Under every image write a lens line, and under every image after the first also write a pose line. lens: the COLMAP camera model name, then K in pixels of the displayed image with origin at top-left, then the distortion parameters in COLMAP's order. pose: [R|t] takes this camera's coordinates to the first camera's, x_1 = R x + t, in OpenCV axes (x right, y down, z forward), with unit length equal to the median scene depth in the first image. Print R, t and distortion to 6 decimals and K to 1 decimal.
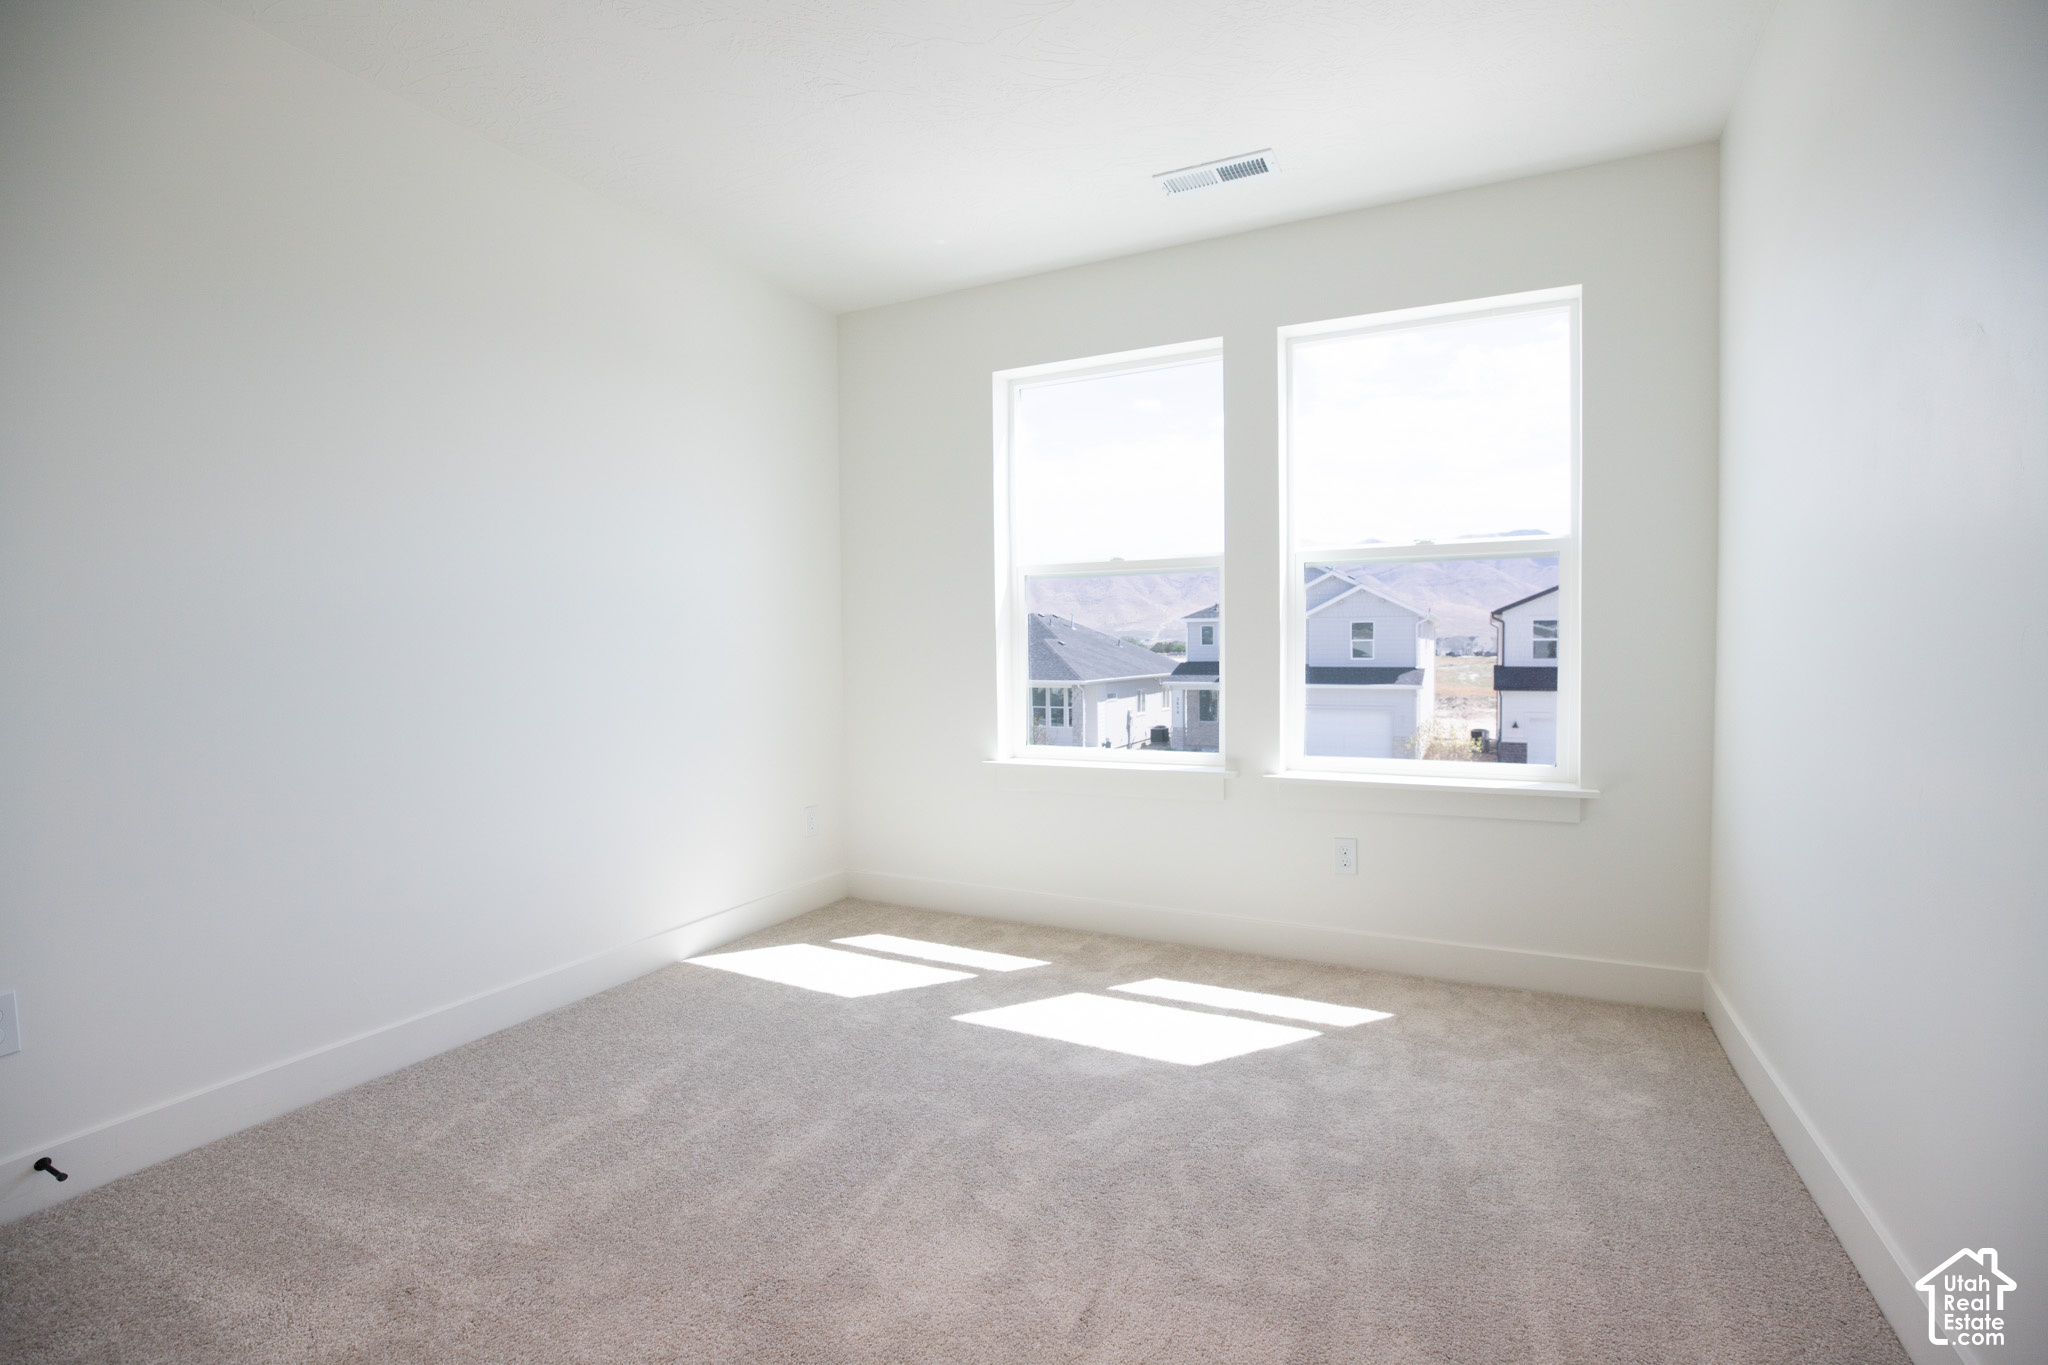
lens RADIAL K [[910.8, 0, 1032.4], [0, 910.8, 694.1], [0, 0, 1]] dist [-0.000735, 0.000045]
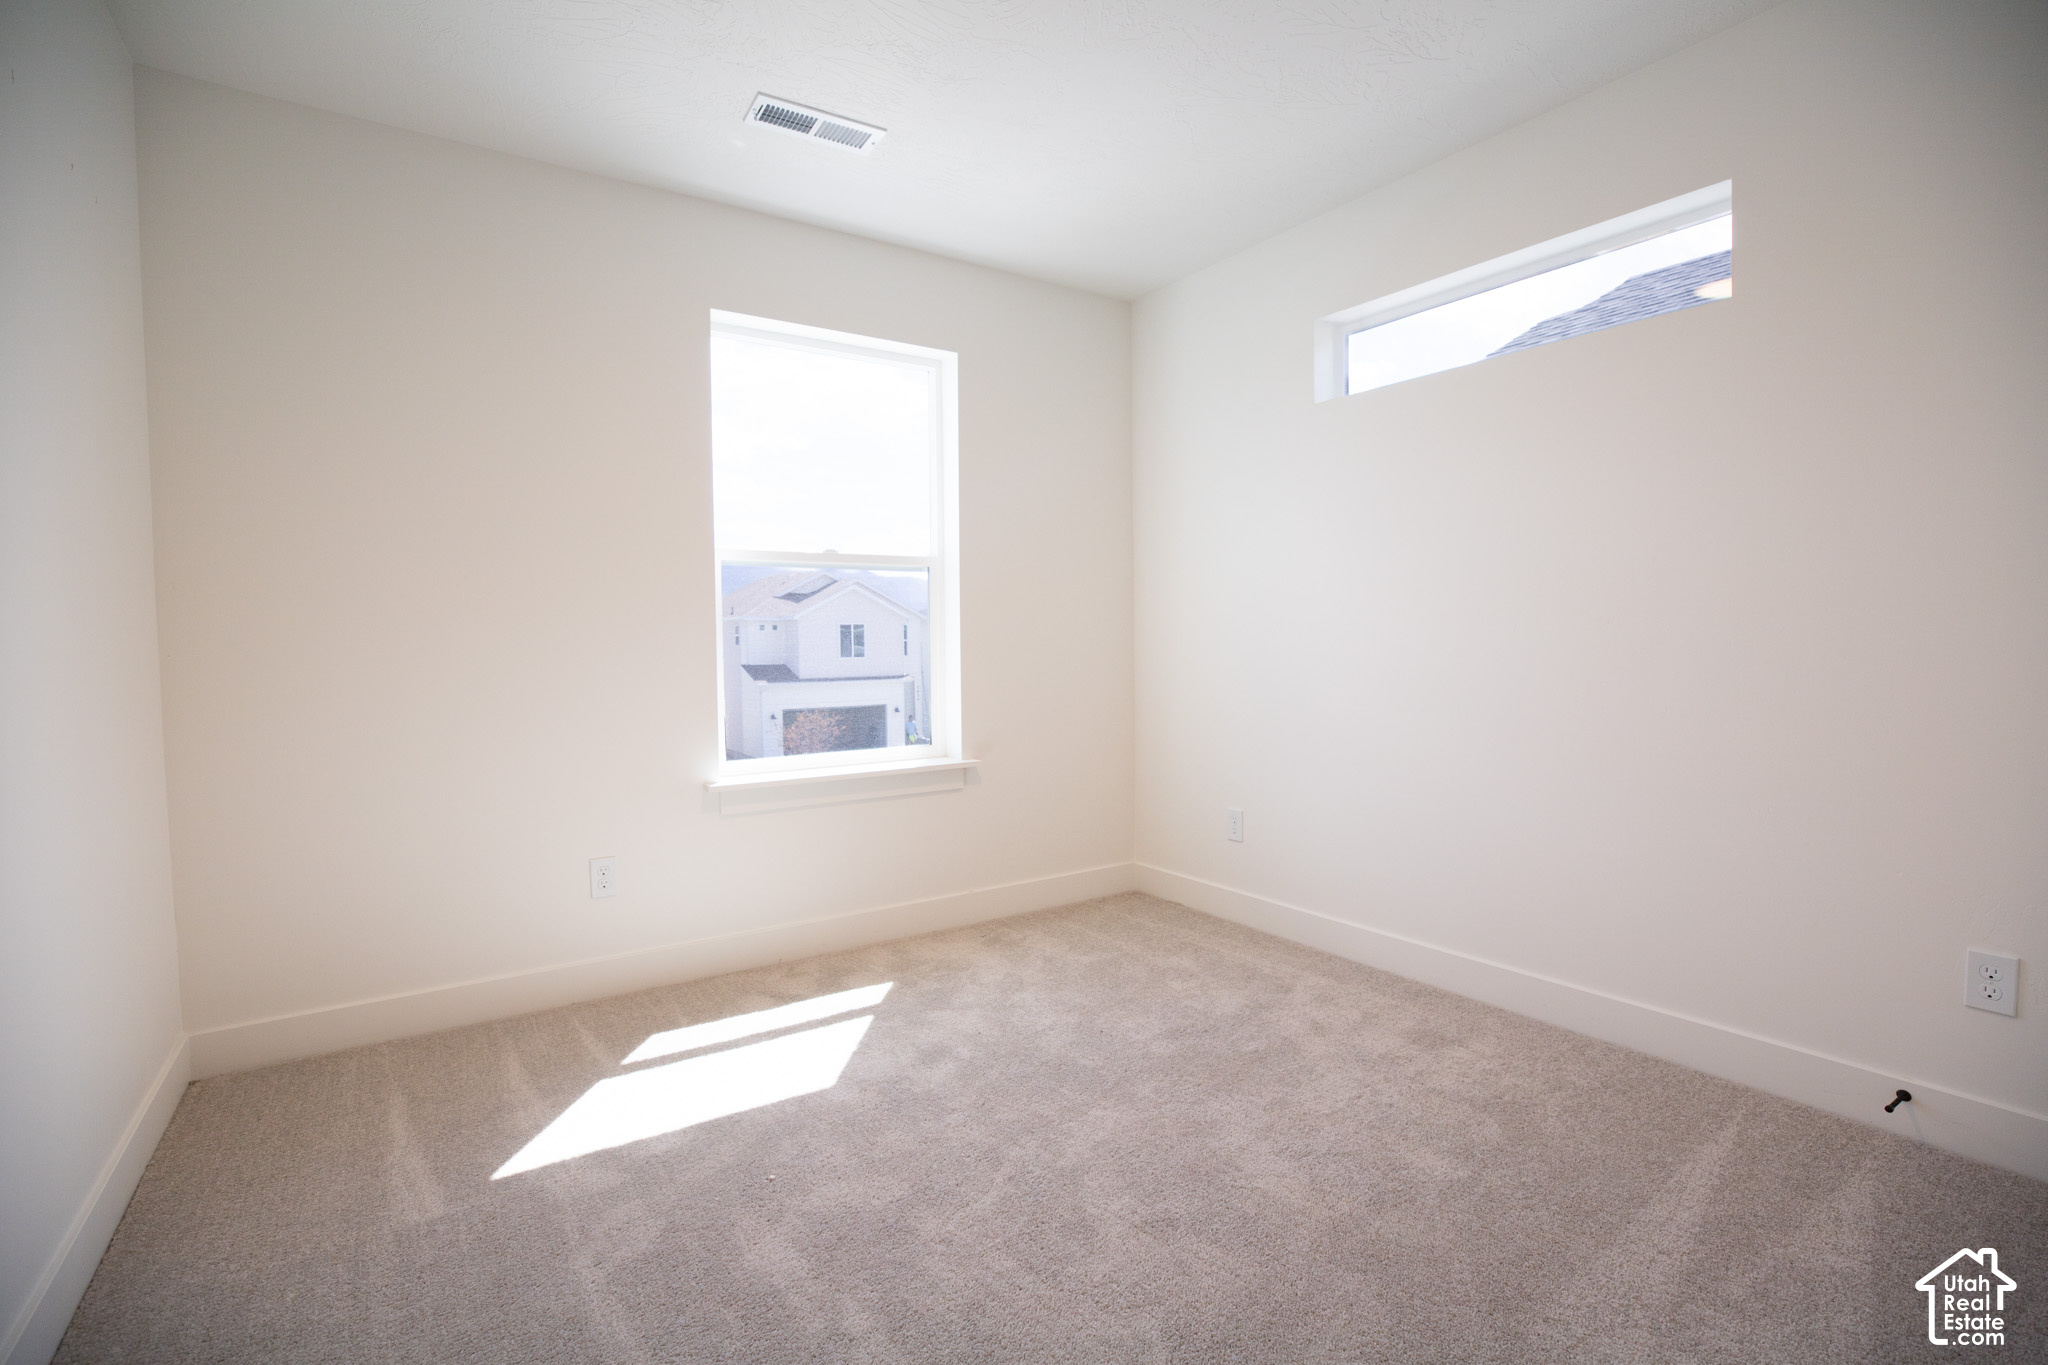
lens RADIAL K [[957.6, 0, 1031.3], [0, 957.6, 672.7], [0, 0, 1]] dist [0.019819, -0.000014]
pose [[0.506574, -0.019871, 0.861967, -0.506085], [0.047617, 0.998853, -0.004958, -0.006104], [-0.860880, 0.043556, 0.506940, 0.252909]]
